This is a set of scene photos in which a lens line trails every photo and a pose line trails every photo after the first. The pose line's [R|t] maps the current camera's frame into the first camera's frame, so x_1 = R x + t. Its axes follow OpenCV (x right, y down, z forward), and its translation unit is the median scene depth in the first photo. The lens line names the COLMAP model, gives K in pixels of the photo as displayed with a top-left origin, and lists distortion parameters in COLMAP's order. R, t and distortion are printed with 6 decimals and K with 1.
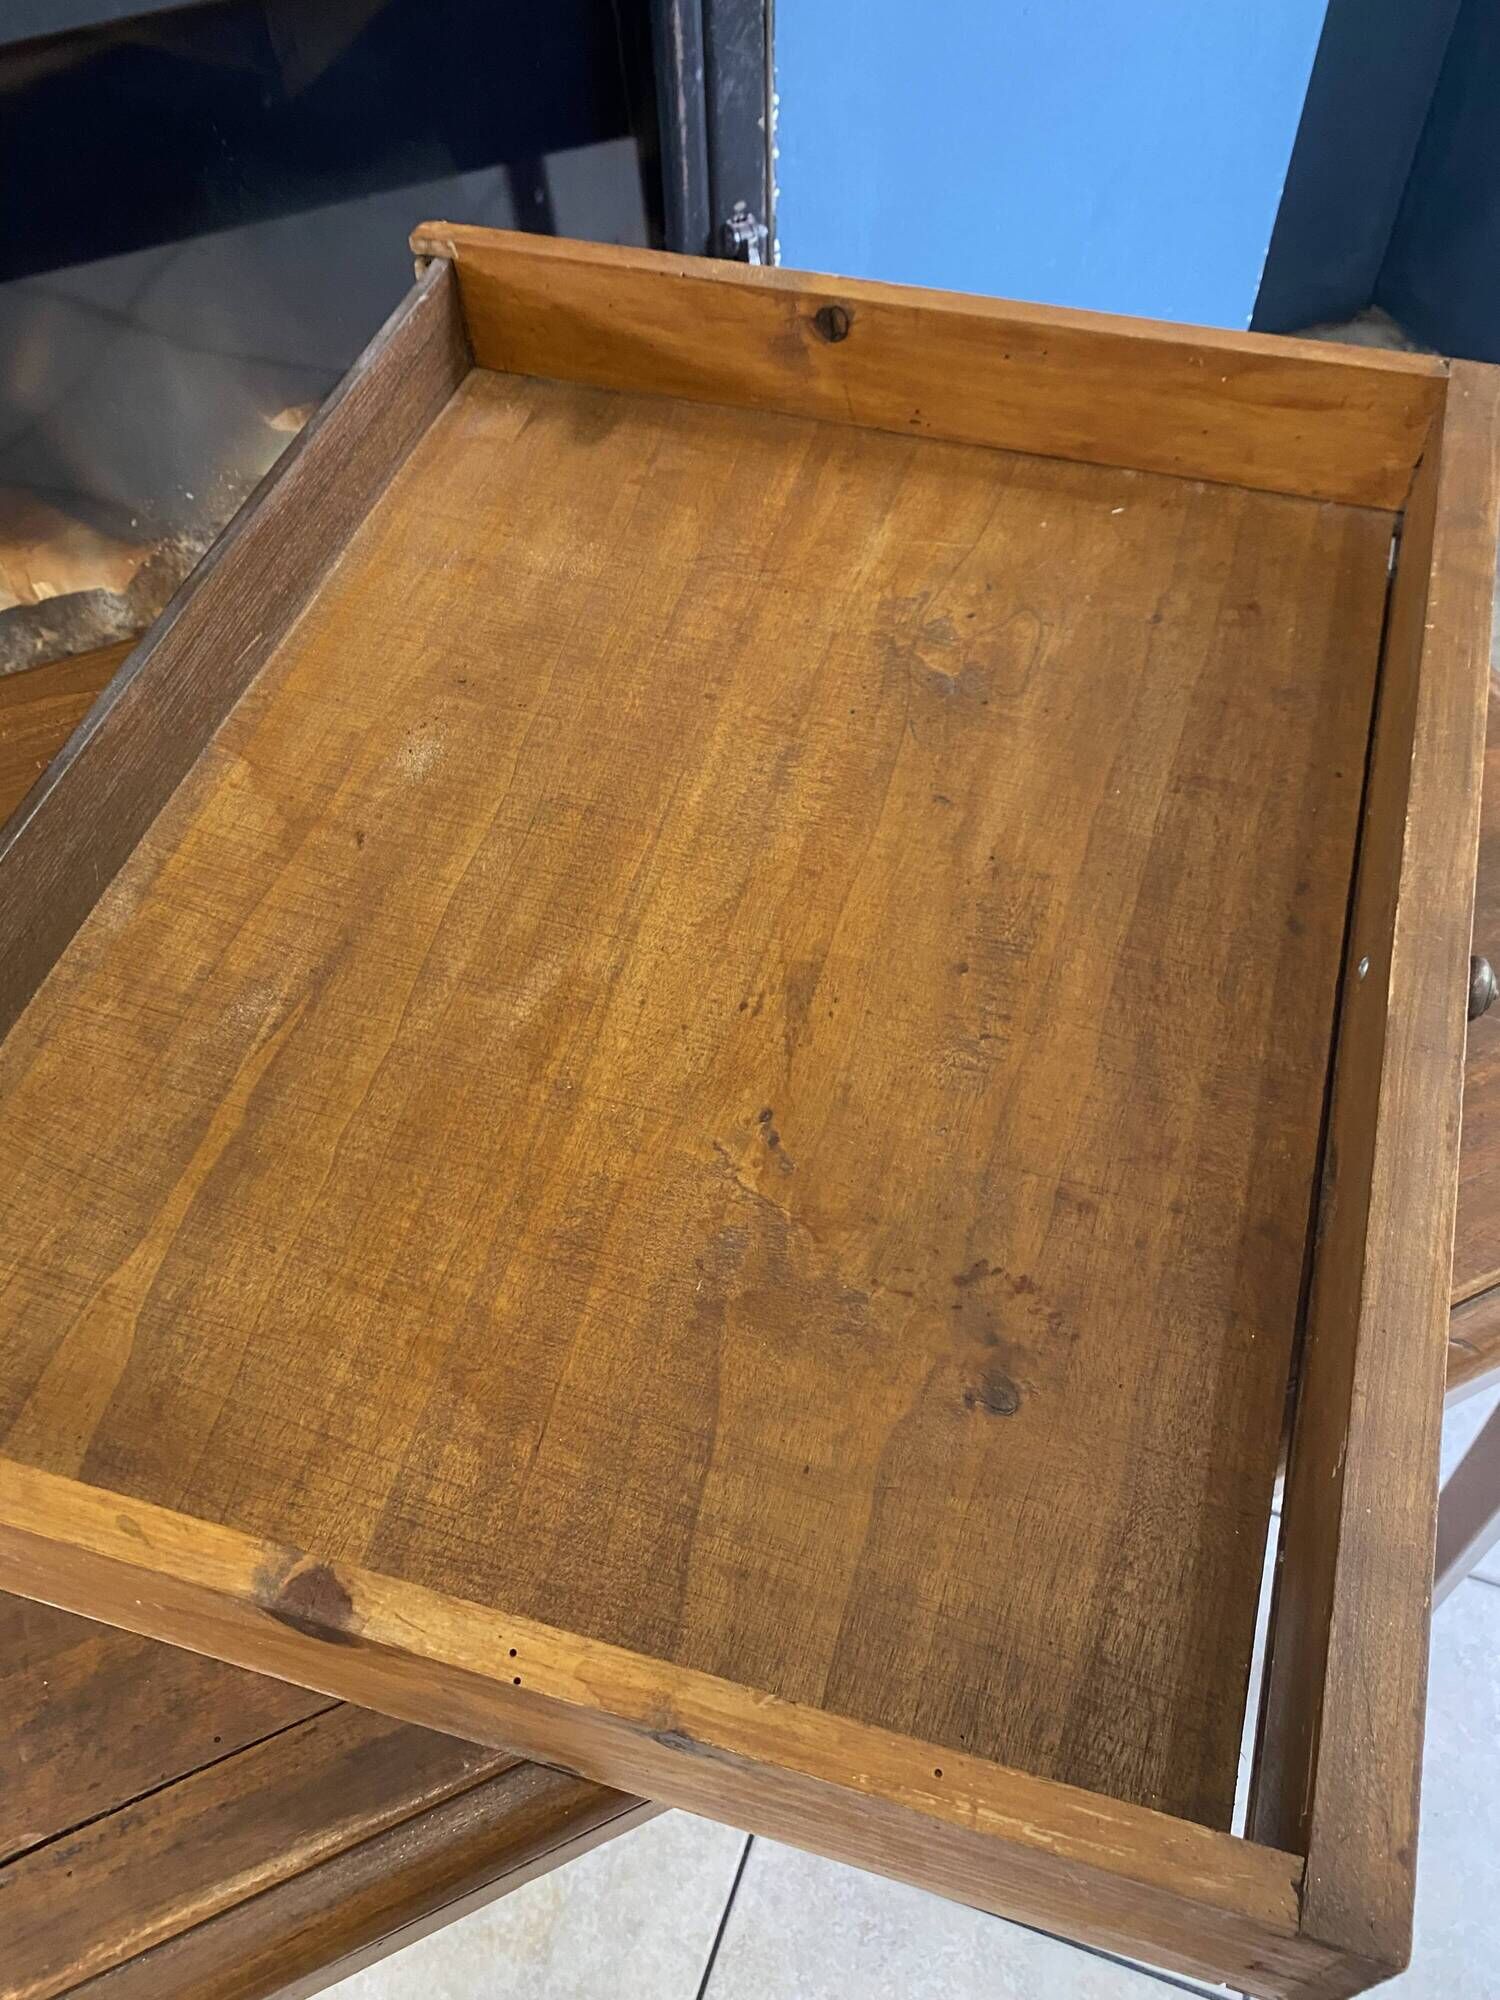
lens RADIAL K [[1704.2, 0, 747.4], [0, 1704.2, 1000.9], [0, 0, 1]] dist [0.018103, -0.019155]
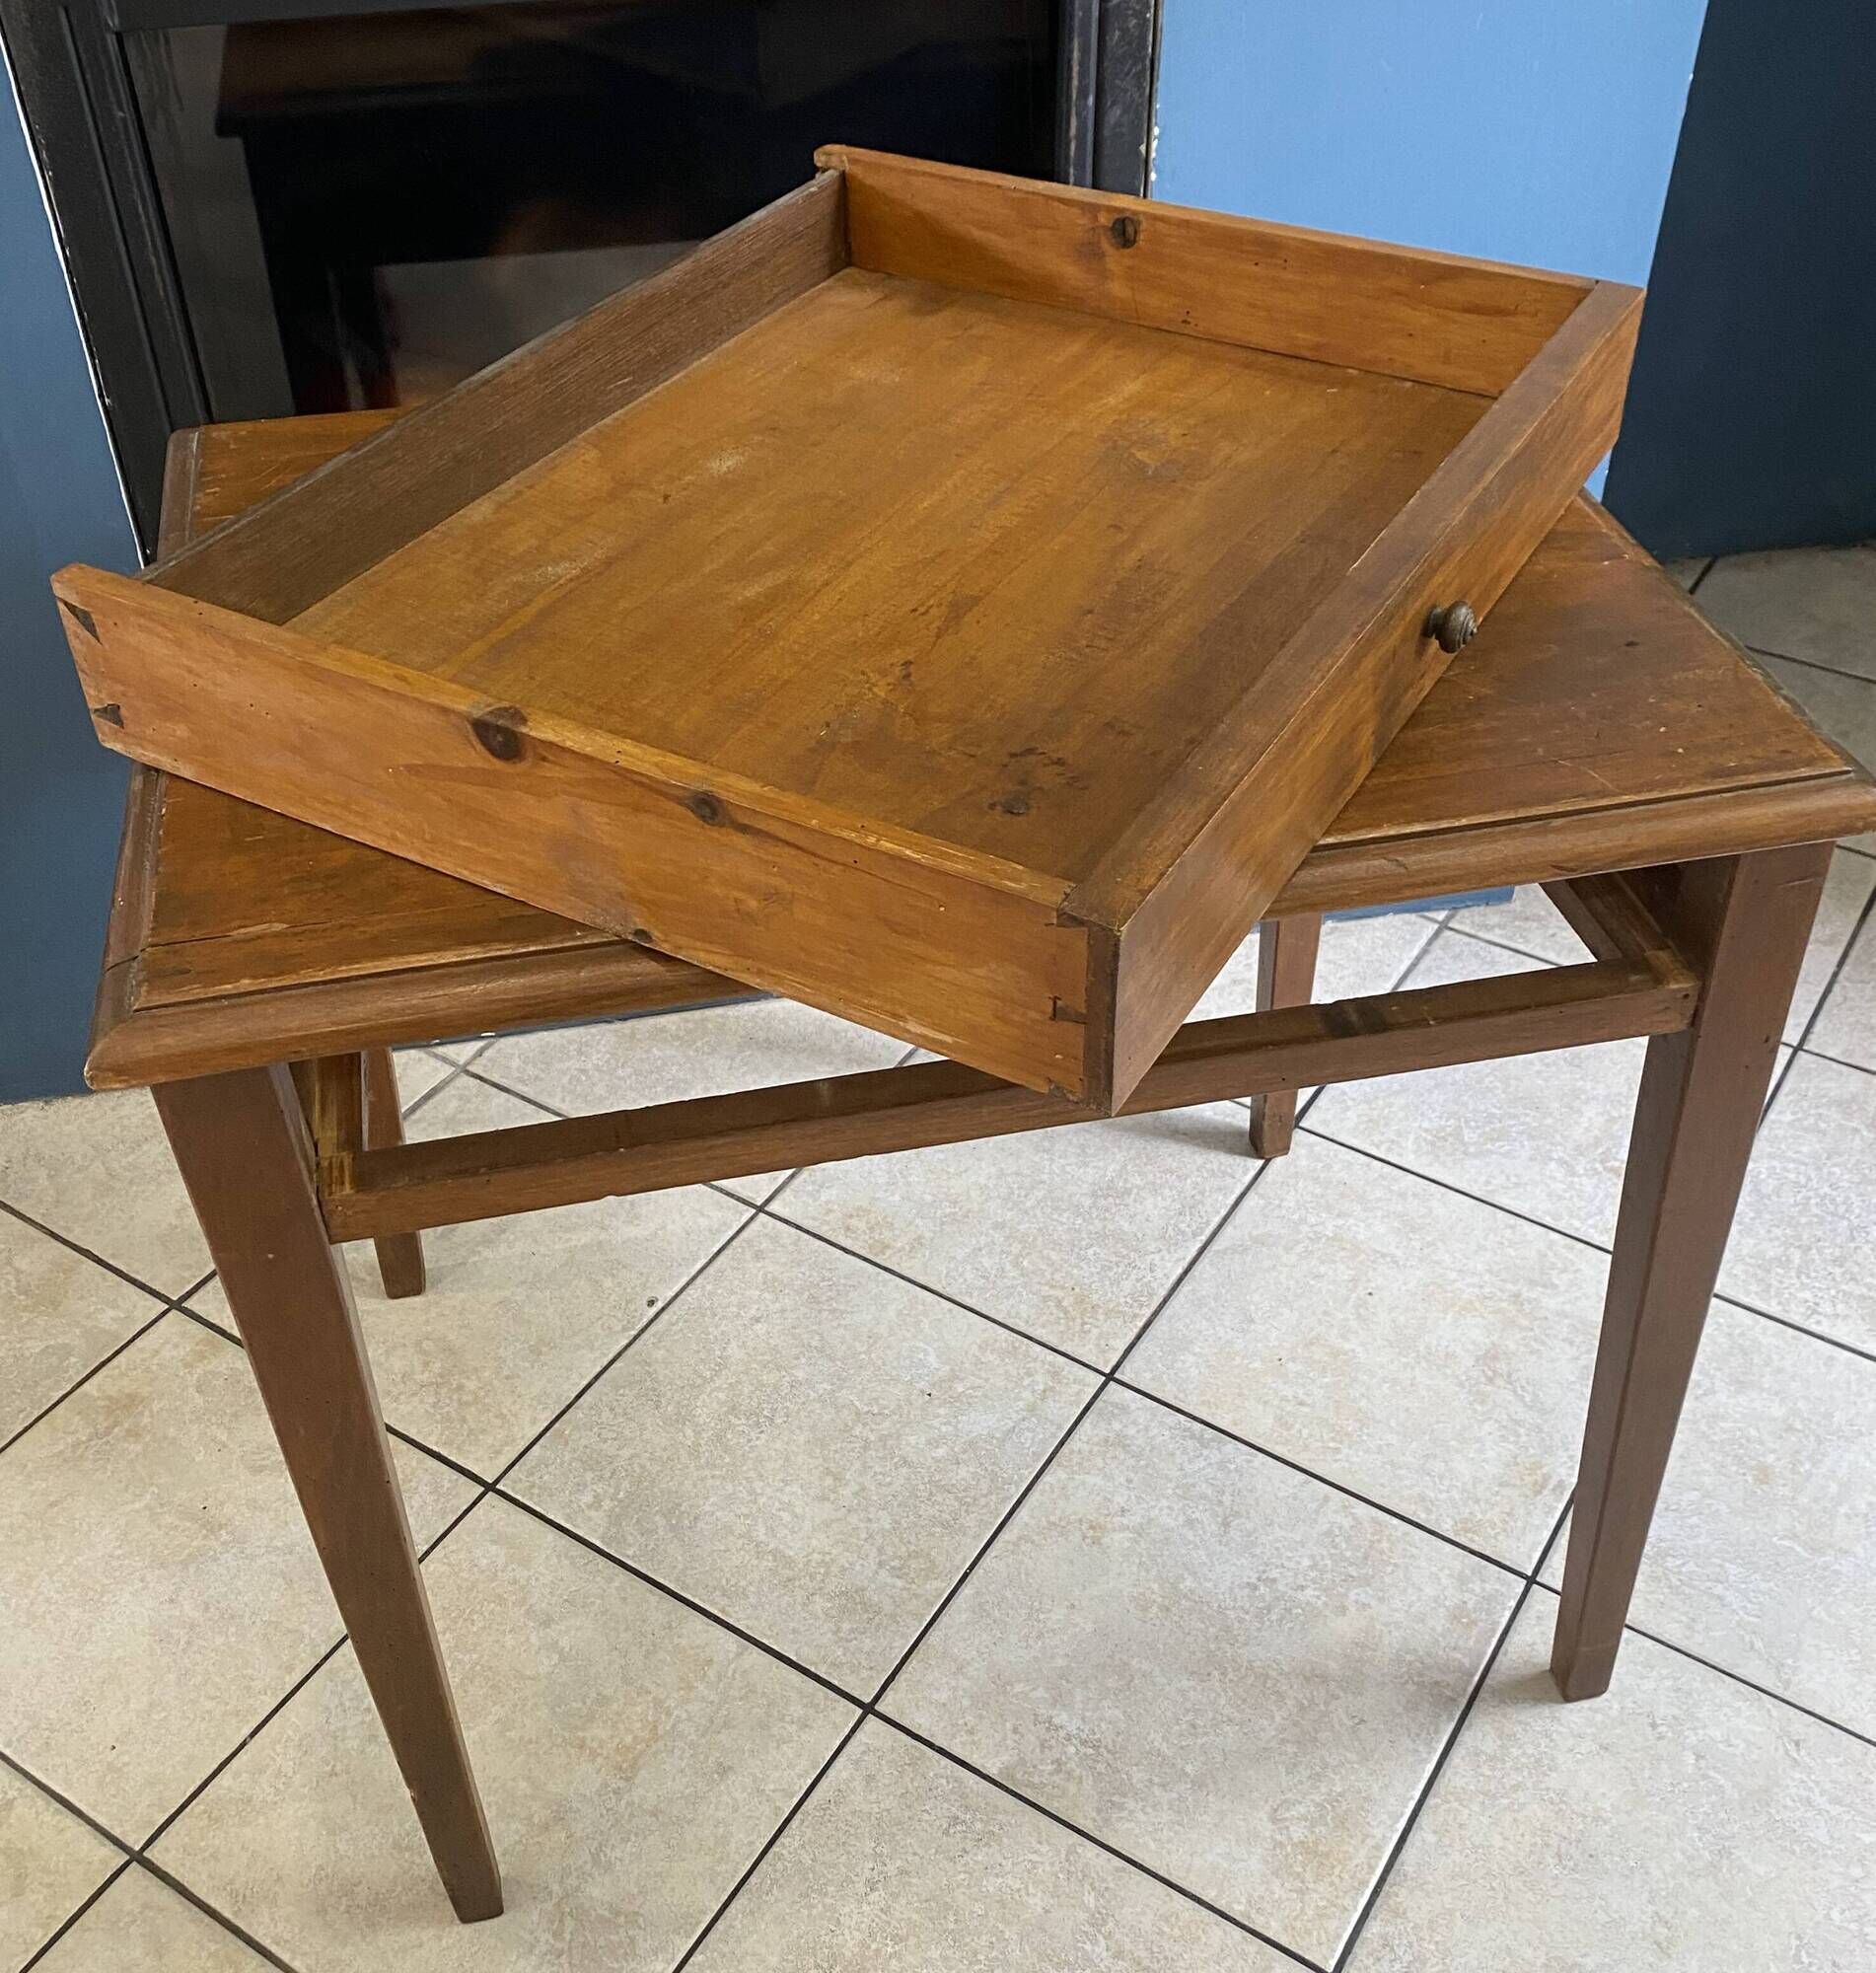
lens RADIAL K [[2163.1, 0, 903.0], [0, 2163.1, 950.8], [0, 0, 1]] dist [0.148610, -0.439929]
pose [[0.972096, 0.150998, -0.179526, 0.249302], [-0.190781, 0.954192, -0.230479, 0.485290], [0.136500, 0.258298, 0.956373, -0.399846]]
